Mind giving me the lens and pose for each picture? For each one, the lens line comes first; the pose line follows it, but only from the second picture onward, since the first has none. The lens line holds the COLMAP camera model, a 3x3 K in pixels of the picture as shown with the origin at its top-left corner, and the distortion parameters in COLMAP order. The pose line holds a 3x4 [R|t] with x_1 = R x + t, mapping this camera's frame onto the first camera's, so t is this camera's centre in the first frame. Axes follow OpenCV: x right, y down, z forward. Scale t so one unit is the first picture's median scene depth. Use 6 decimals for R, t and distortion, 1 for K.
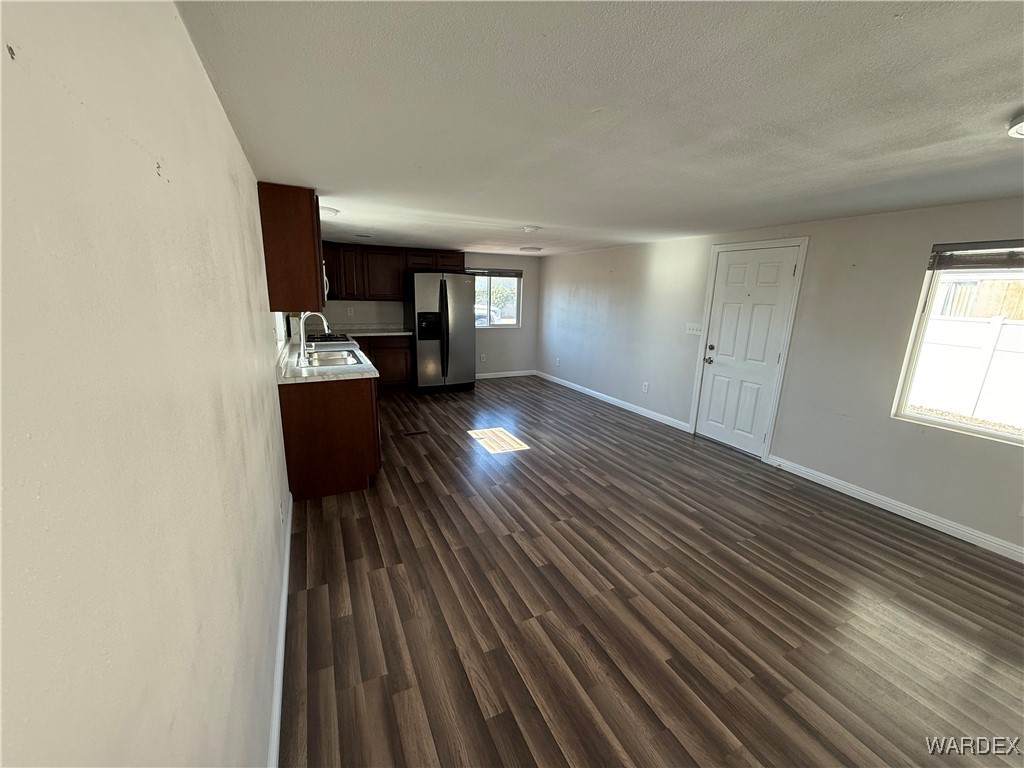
lens RADIAL K [[410.3, 0, 510.2], [0, 410.3, 384.1], [0, 0, 1]] dist [0.001914, 0.000103]
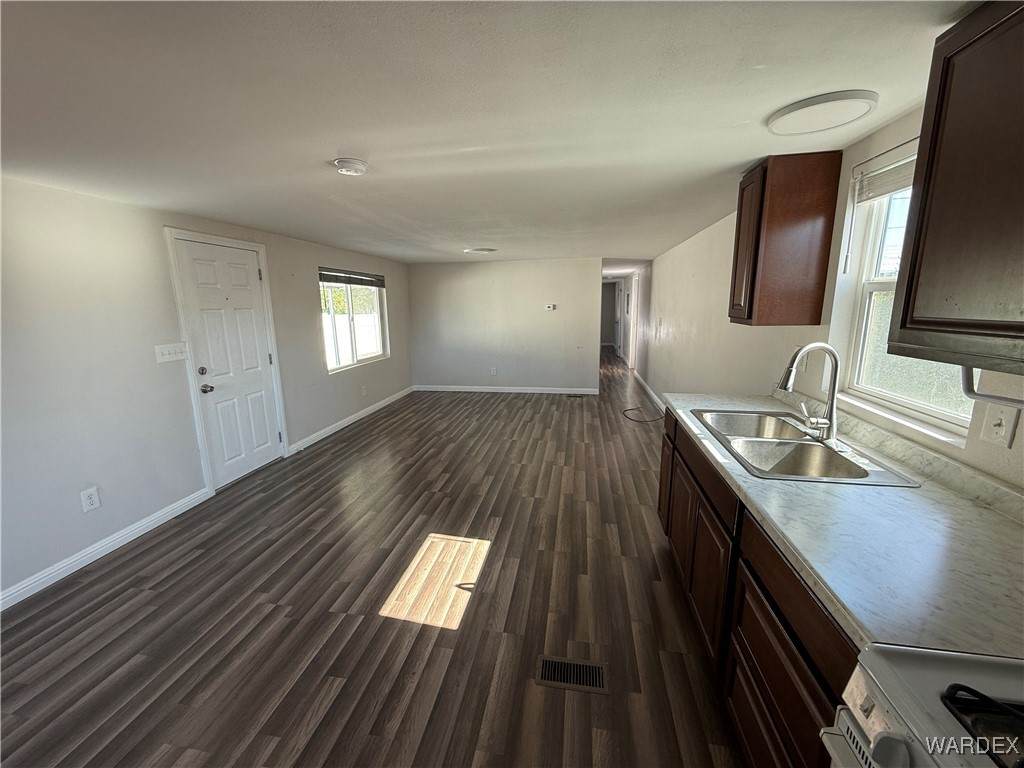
lens RADIAL K [[410.3, 0, 510.3], [0, 410.3, 384.3], [0, 0, 1]] dist [0.001914, 0.000103]
pose [[-0.817514, -0.129021, 0.561270, -0.430424], [0.119566, 0.915323, 0.384562, -0.328991], [-0.563360, 0.381493, -0.732863, 1.435685]]
